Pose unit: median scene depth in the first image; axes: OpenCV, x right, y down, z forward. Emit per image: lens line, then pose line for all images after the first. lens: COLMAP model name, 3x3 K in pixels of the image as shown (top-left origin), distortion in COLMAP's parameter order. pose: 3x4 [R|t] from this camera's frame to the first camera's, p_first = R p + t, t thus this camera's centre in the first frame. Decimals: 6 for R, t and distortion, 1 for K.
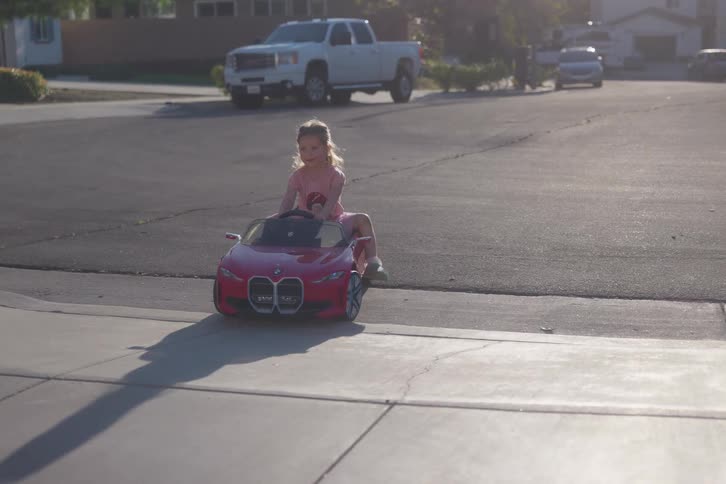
lens RADIAL K [[1283.6, 0, 372.3], [0, 1283.6, 242.4], [0, 0, 1]] dist [0.032374, 0.003358]
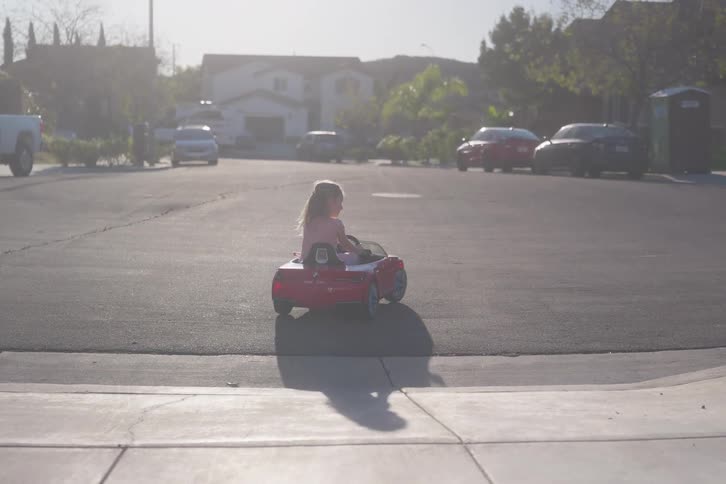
lens RADIAL K [[1283.6, 0, 372.3], [0, 1283.6, 242.4], [0, 0, 1]] dist [0.032374, 0.003358]
pose [[0.953700, 0.000348, 0.300759, -0.064470], [0.017354, 0.998270, -0.056184, 0.008065], [-0.300258, 0.058802, 0.952044, -0.077327]]
